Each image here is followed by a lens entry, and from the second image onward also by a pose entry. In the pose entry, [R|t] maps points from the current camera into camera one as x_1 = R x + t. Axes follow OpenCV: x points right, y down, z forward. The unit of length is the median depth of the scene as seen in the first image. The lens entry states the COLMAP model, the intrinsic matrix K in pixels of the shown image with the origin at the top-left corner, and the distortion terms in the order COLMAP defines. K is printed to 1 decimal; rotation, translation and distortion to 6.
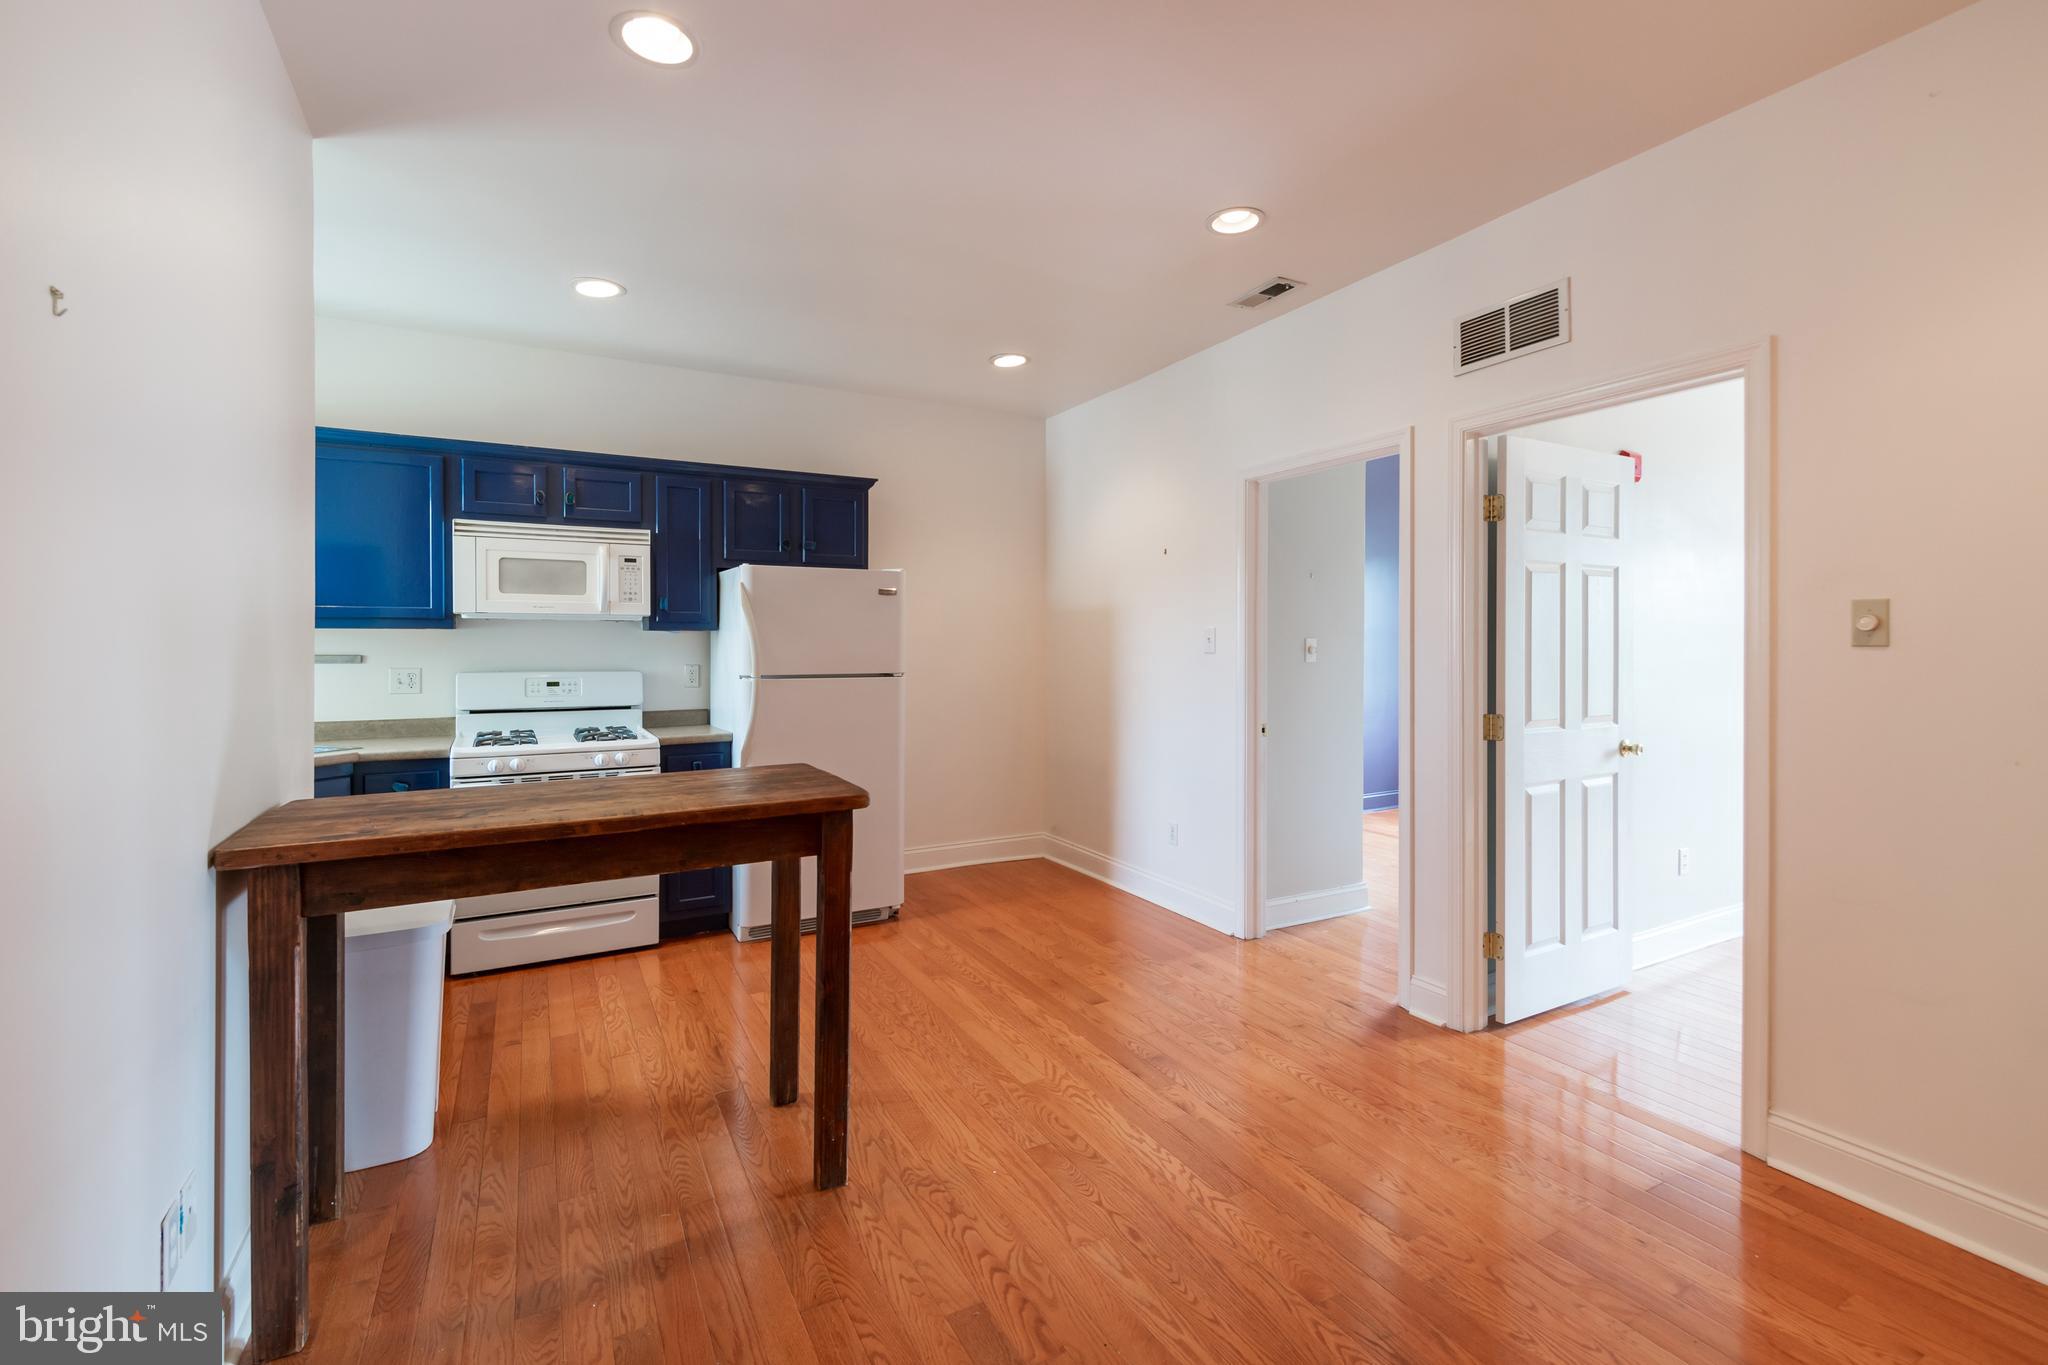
lens RADIAL K [[923.6, 0, 1029.4], [0, 923.6, 655.8], [0, 0, 1]] dist [-0.002310, -0.000099]
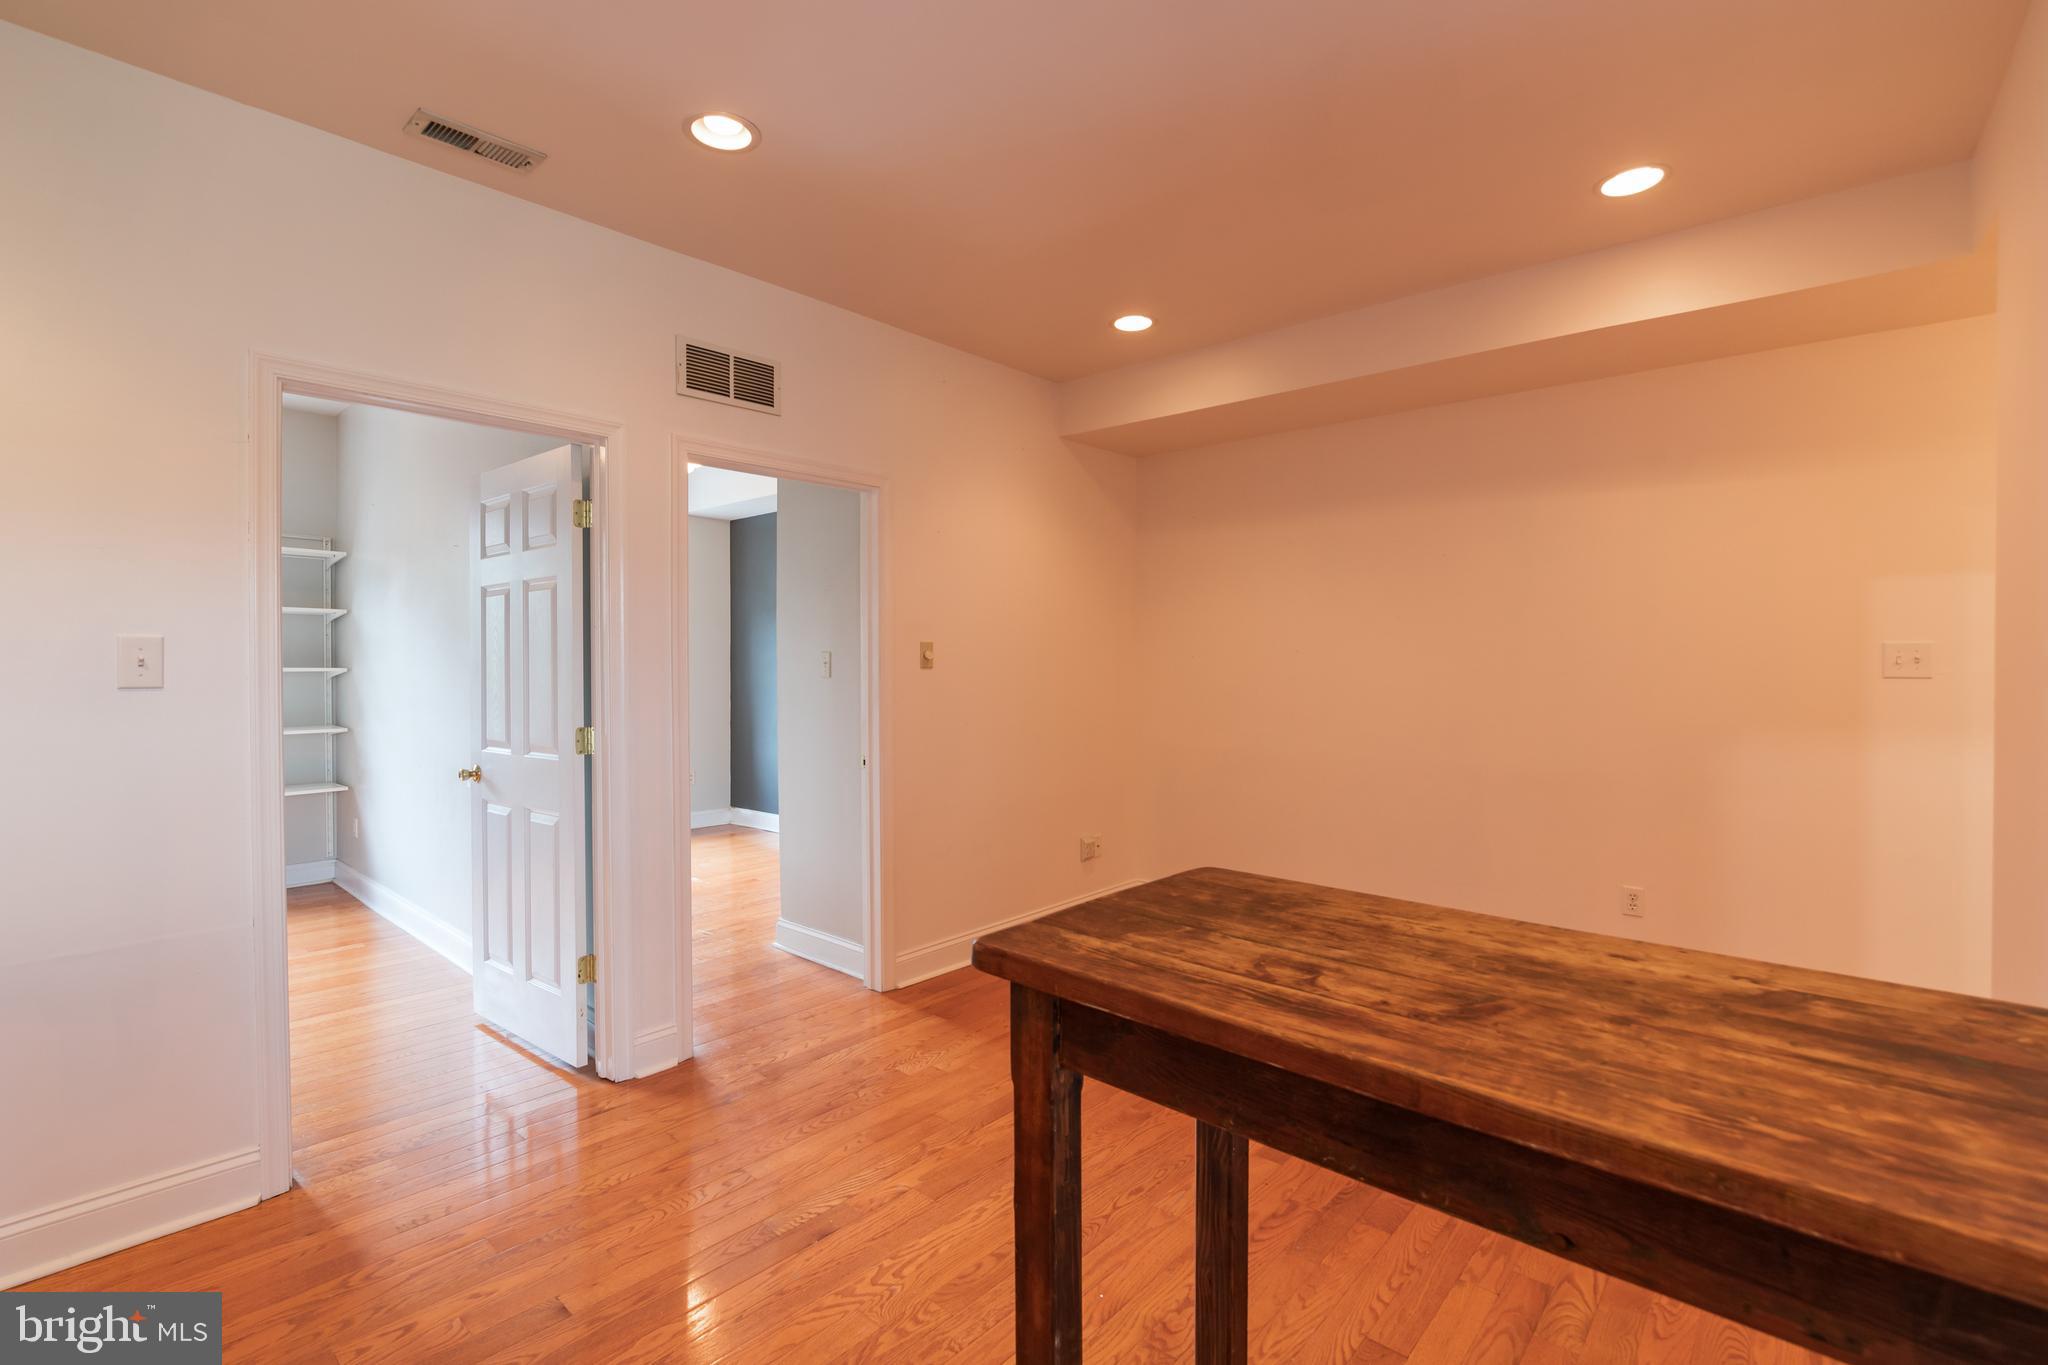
lens RADIAL K [[942.4, 0, 1024.0], [0, 942.4, 682.5], [0, 0, 1]] dist [-0.003146, -0.000337]
pose [[-0.354723, -0.021196, 0.934731, -0.500155], [0.011170, 0.999576, 0.026905, -0.017244], [-0.934905, 0.019984, -0.354335, 0.842410]]
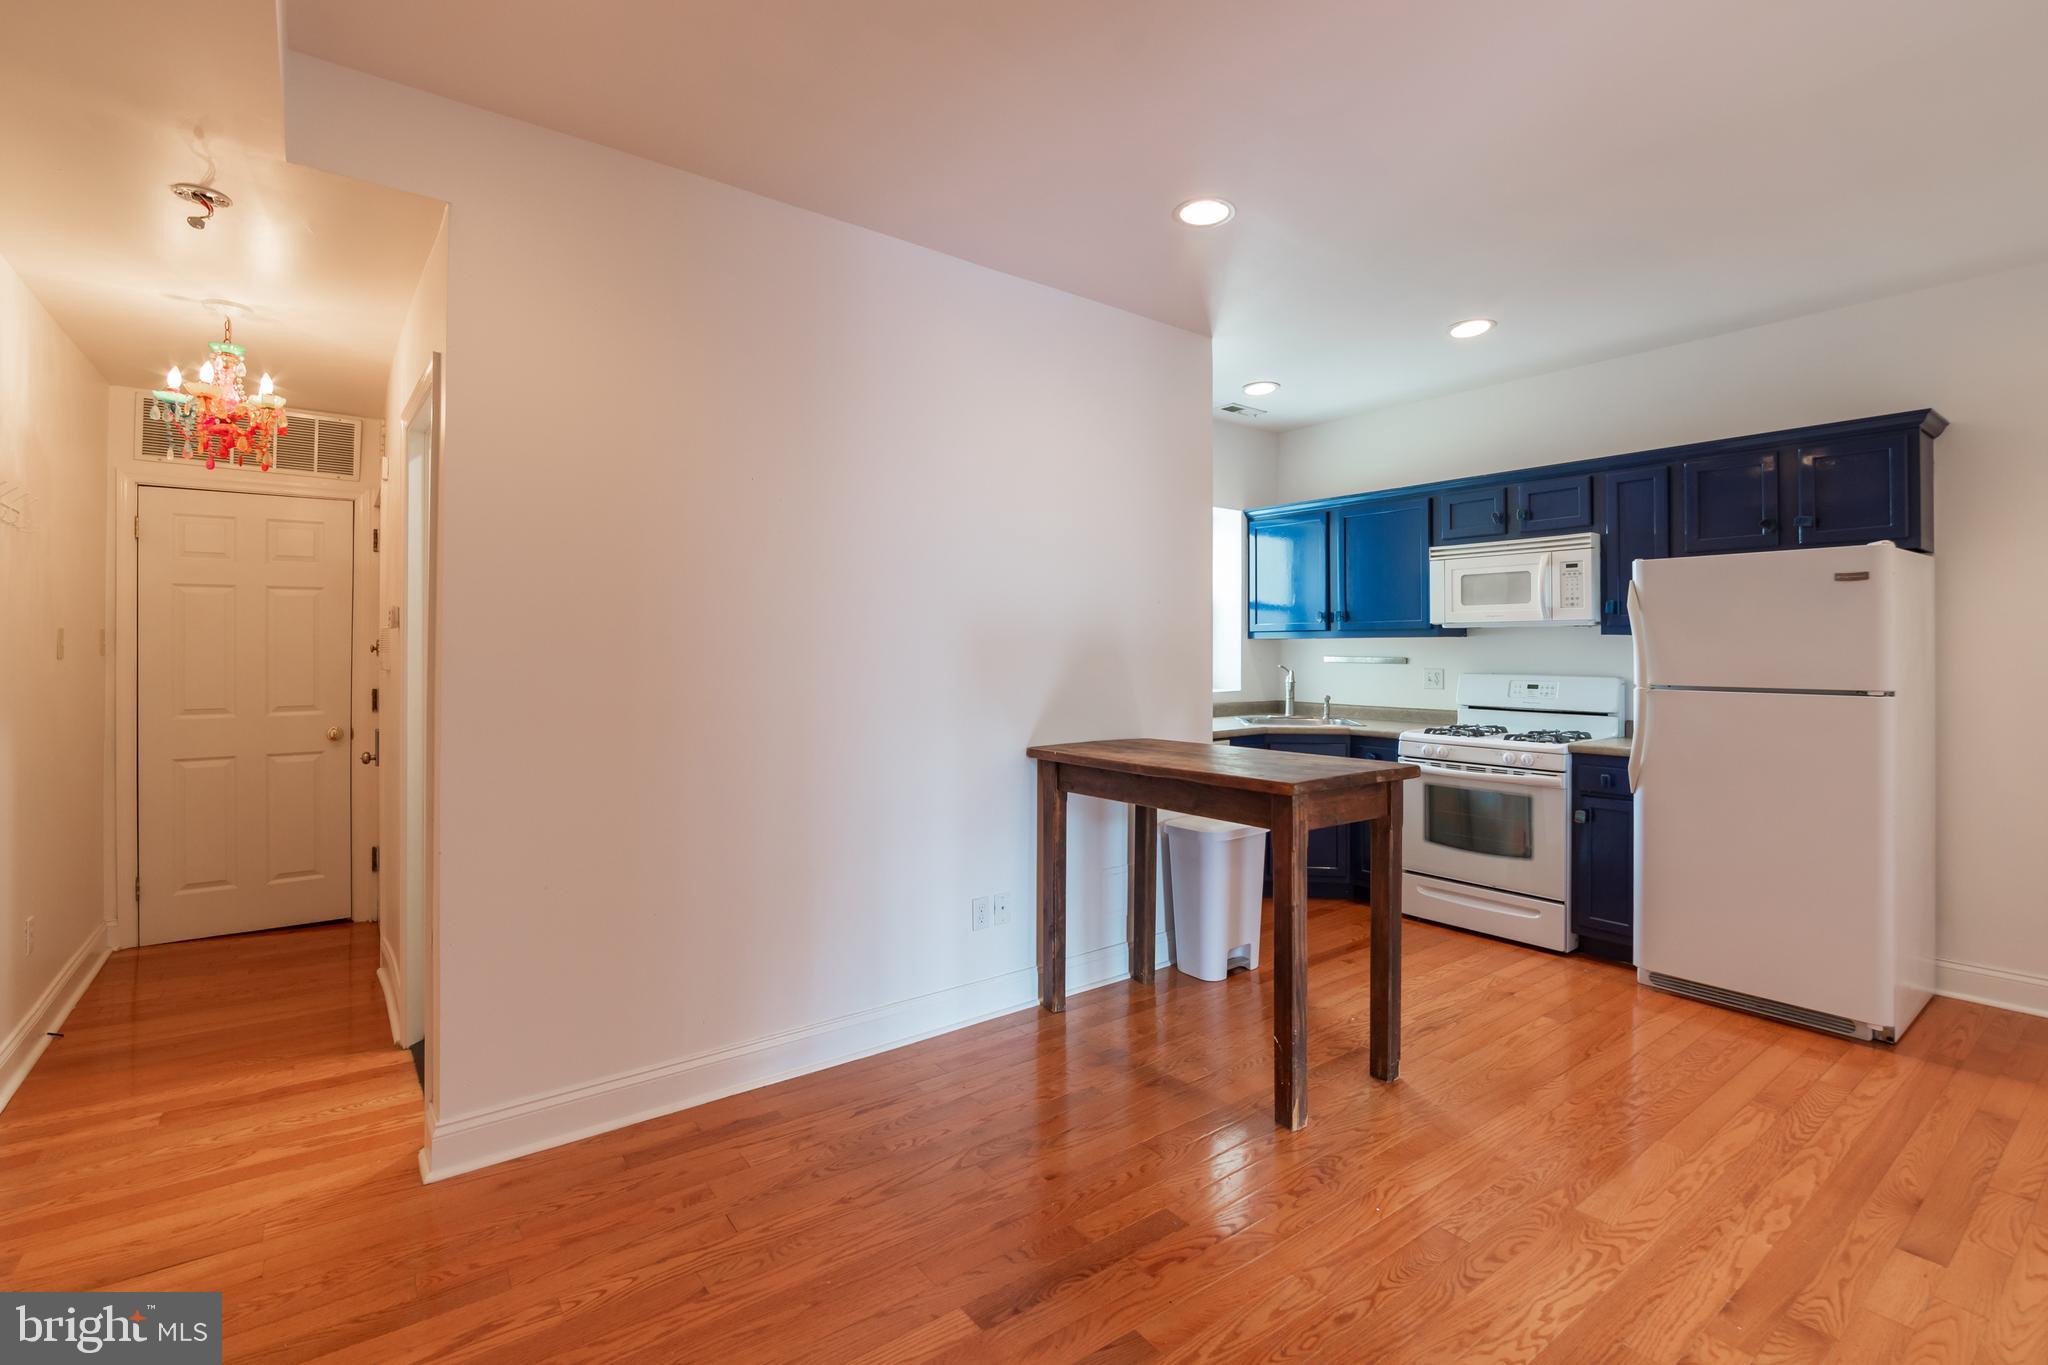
lens RADIAL K [[911.3, 0, 1038.0], [0, 911.3, 649.8], [0, 0, 1]] dist [-0.002022, -0.000368]
pose [[0.146915, 0.001054, -0.989149, 0.513665], [-0.013507, 0.999908, -0.000940, -0.003979], [0.989057, 0.013498, 0.146916, 0.316513]]
